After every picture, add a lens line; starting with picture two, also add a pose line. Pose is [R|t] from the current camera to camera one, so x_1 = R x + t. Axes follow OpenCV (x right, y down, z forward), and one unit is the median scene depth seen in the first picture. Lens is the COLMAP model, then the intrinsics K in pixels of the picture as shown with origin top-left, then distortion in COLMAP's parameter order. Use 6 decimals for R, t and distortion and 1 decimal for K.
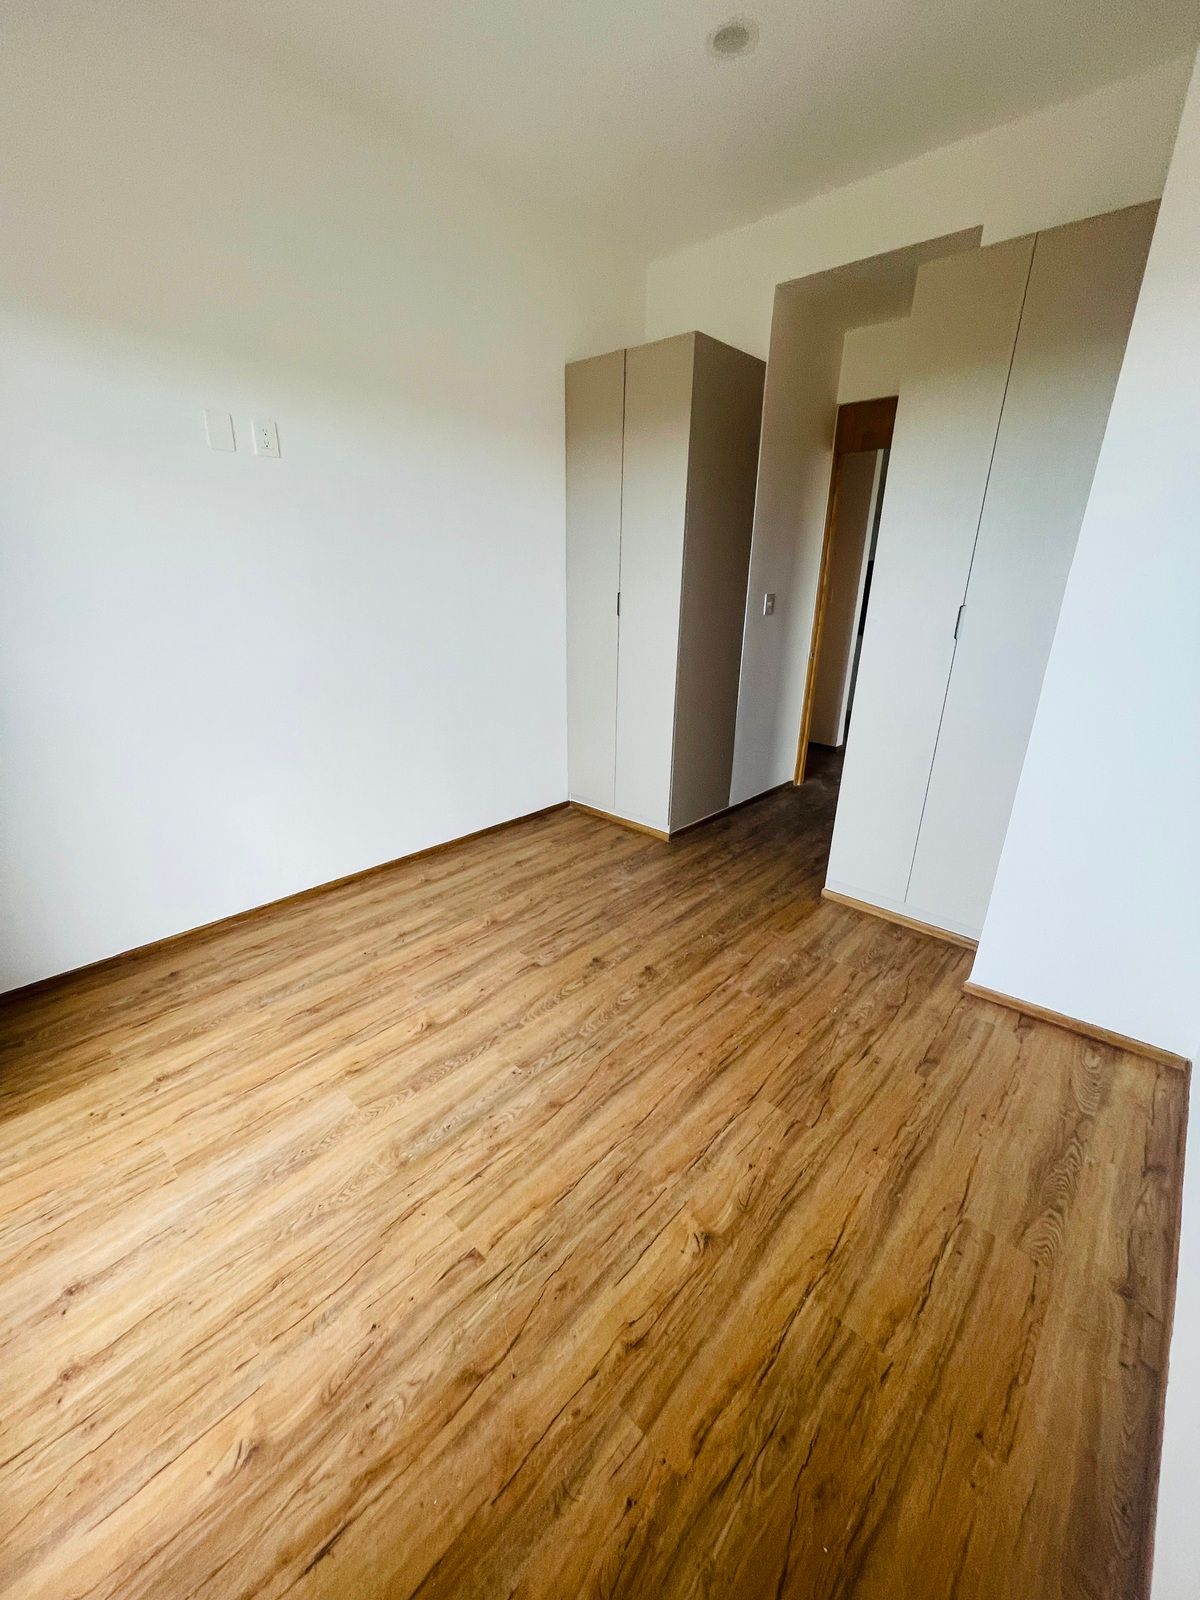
lens RADIAL K [[645.3, 0, 599.1], [0, 645.3, 795.7], [0, 0, 1]] dist [0.000656, -0.000125]
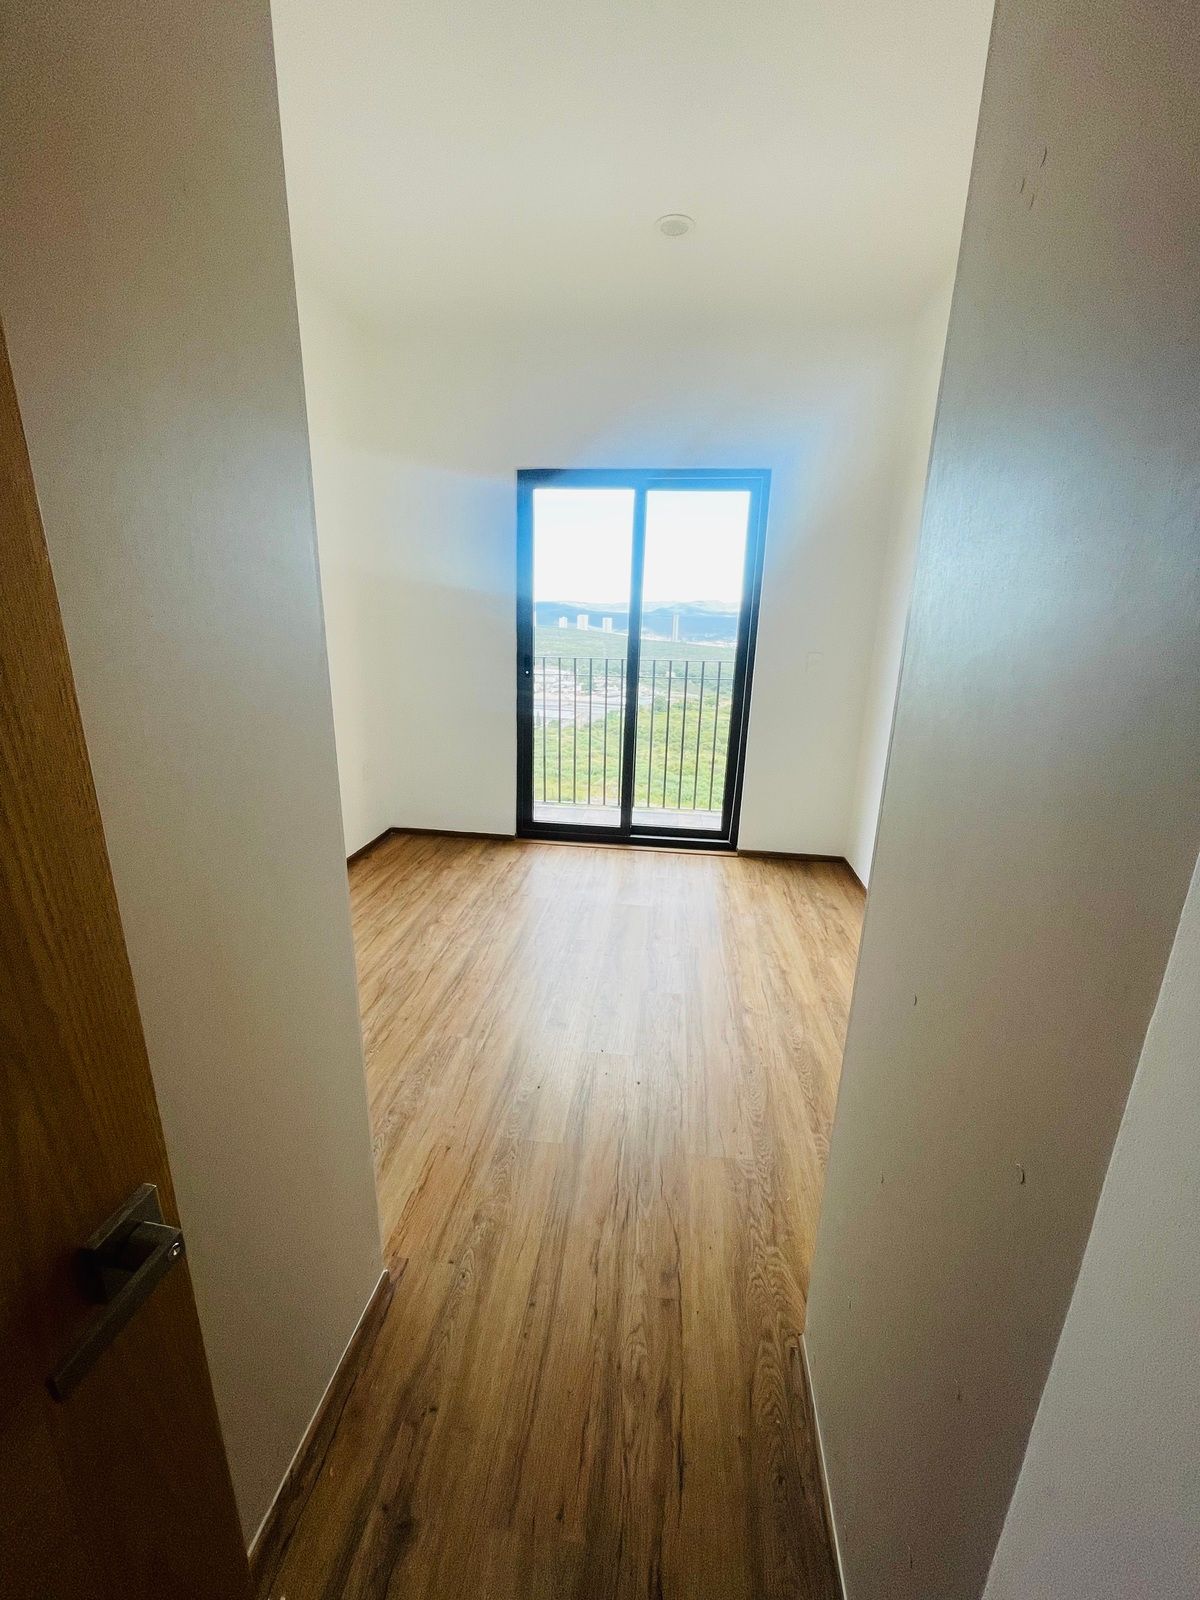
lens RADIAL K [[645.3, 0, 598.6], [0, 645.3, 800.5], [0, 0, 1]] dist [0.000656, -0.000125]
pose [[-0.808896, 0.128798, -0.573671, 0.716317], [-0.228565, 0.830079, 0.508651, -0.681630], [0.541706, 0.542567, -0.642009, 1.918040]]
